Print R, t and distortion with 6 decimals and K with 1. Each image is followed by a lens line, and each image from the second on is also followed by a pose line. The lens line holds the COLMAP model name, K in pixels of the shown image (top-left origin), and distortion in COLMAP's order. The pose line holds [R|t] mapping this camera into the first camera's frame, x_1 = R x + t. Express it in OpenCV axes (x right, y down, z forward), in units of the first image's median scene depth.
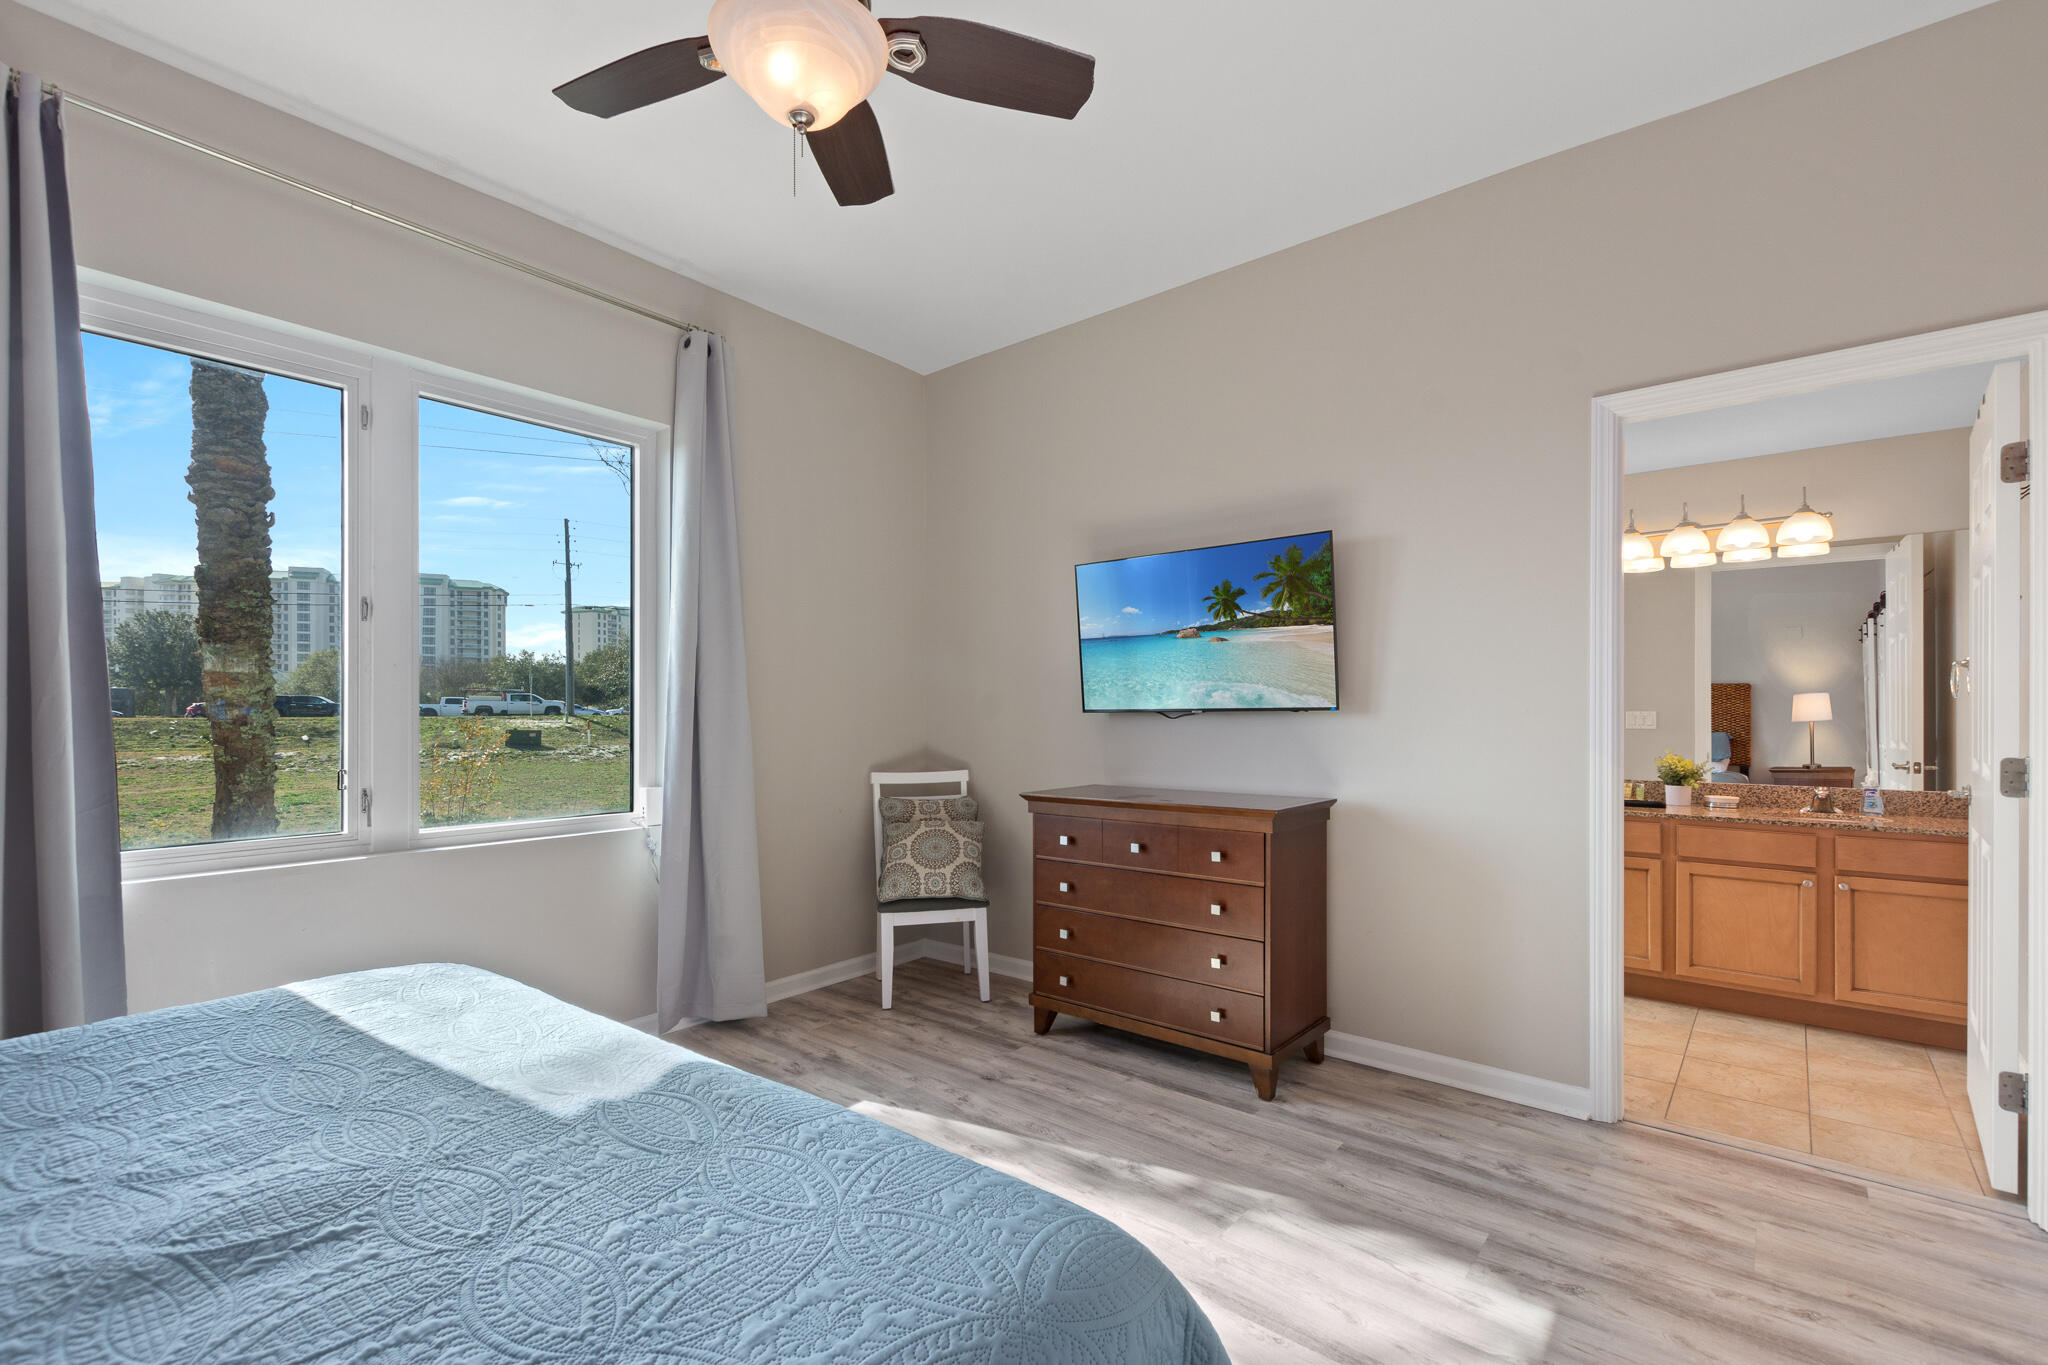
lens RADIAL K [[888.0, 0, 1028.0], [0, 888.0, 678.9], [0, 0, 1]] dist [0.000002, -0.000929]
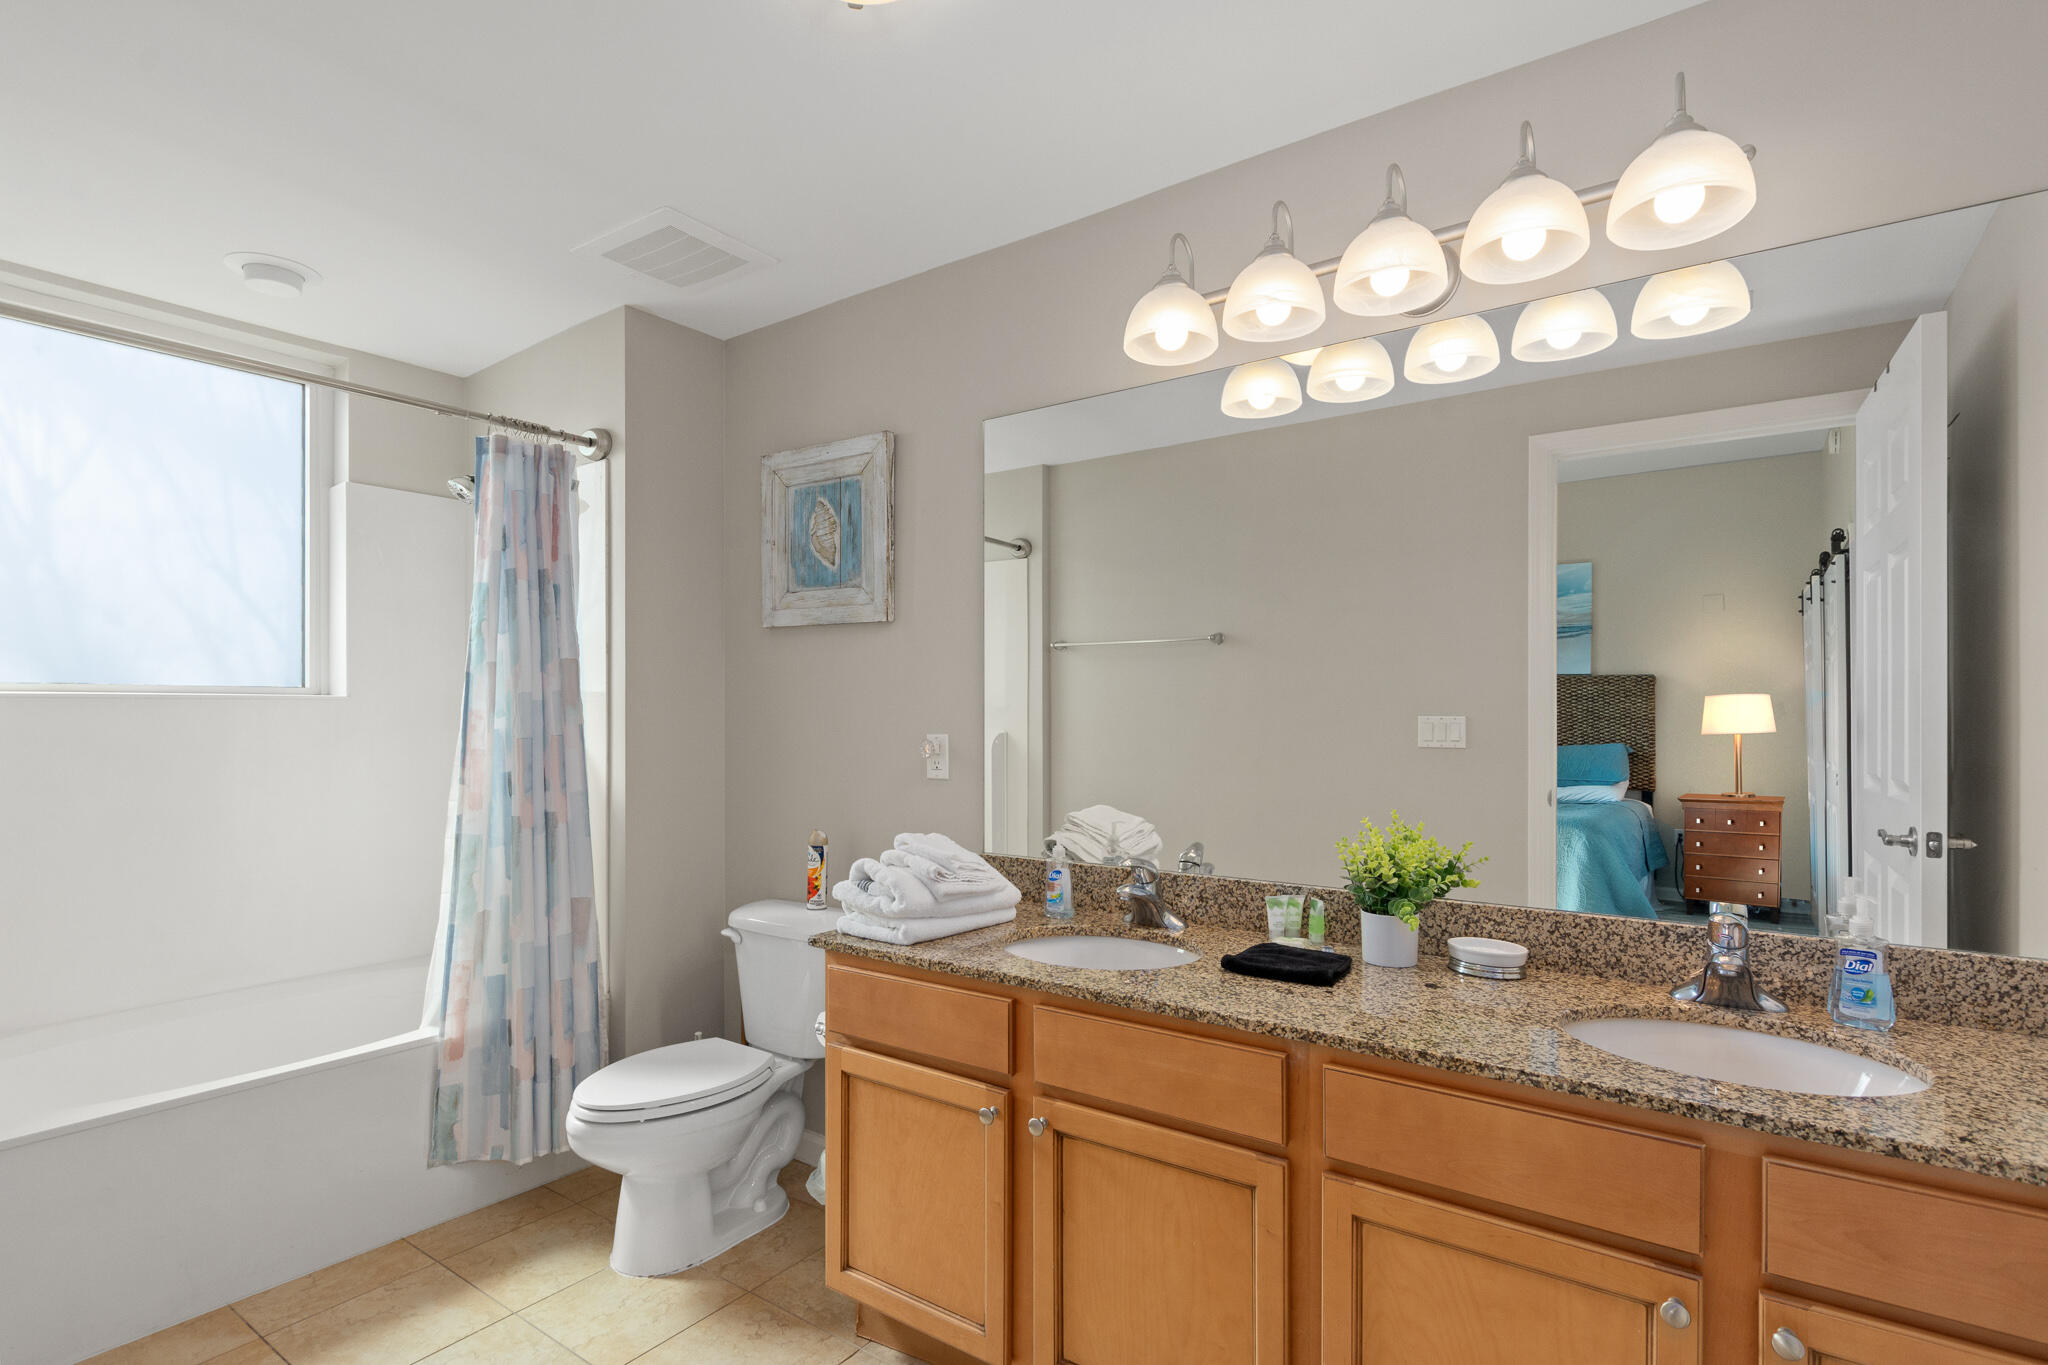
lens RADIAL K [[988.4, 0, 1020.3], [0, 988.4, 669.7], [0, 0, 1]] dist [-0.001193, -0.000465]
pose [[0.995967, 0.004582, 0.089605, 0.573868], [-0.004217, 0.999982, -0.004259, 0.017839], [-0.089623, 0.003864, 0.995968, 0.628445]]
